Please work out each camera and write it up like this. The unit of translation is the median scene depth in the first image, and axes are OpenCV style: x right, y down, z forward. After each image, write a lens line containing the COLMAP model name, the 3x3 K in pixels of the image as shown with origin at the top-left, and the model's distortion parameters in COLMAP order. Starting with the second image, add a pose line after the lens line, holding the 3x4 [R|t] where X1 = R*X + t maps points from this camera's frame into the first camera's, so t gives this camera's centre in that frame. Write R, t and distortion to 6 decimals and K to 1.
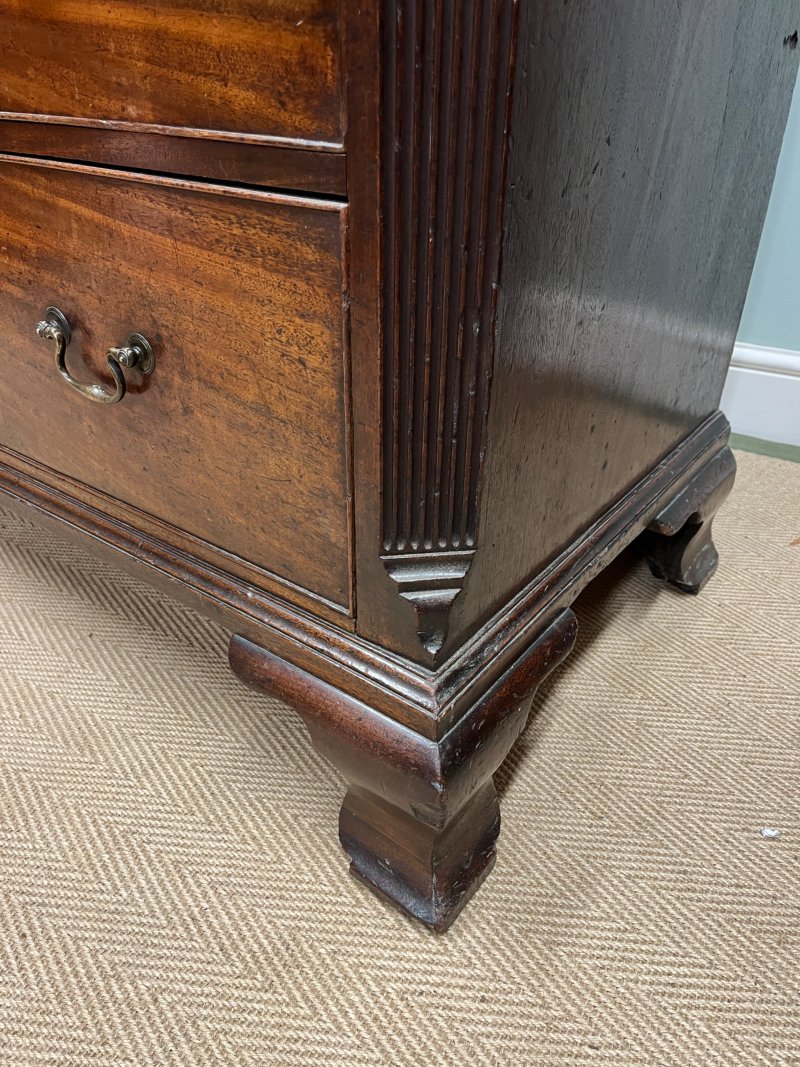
lens RADIAL K [[817.6, 0, 398.5], [0, 817.6, 533.9], [0, 0, 1]] dist [0.058044, -0.082311]
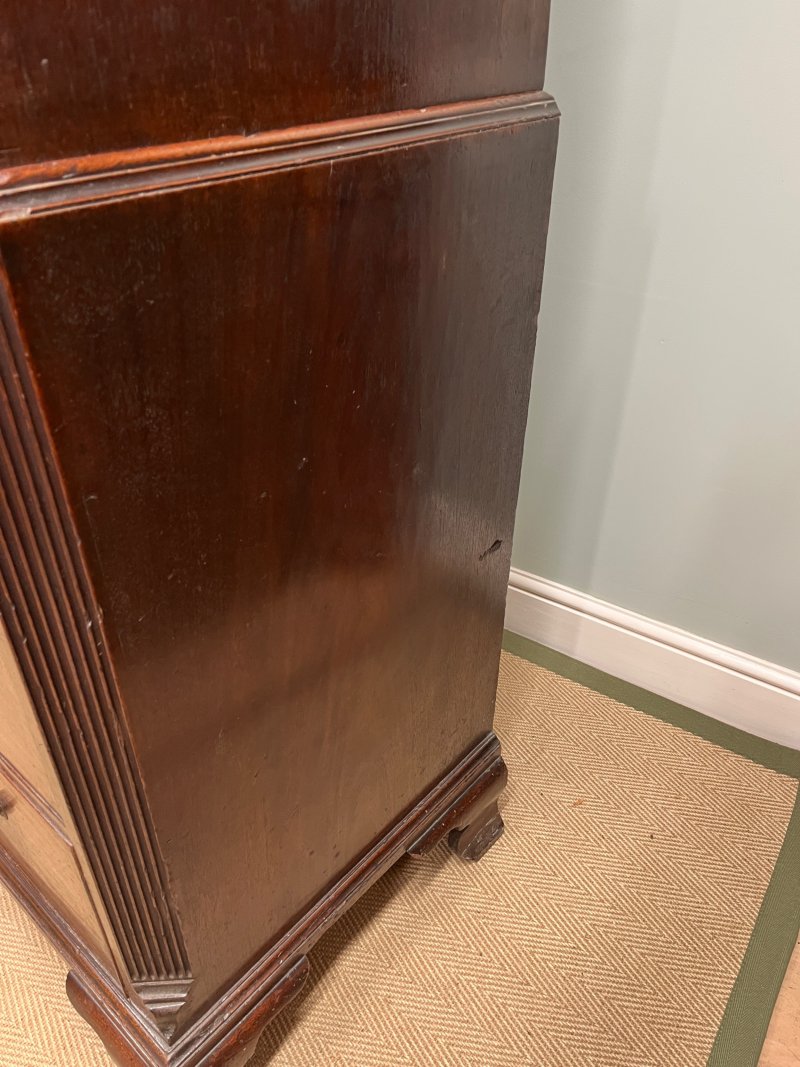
lens RADIAL K [[817.6, 0, 401.4], [0, 817.6, 534.0], [0, 0, 1]] dist [0.058044, -0.082311]
pose [[0.997061, 0.042355, -0.063838, 0.439731], [-0.038424, 0.997361, 0.061599, -0.748569], [0.066279, -0.058965, 0.996057, -0.391729]]
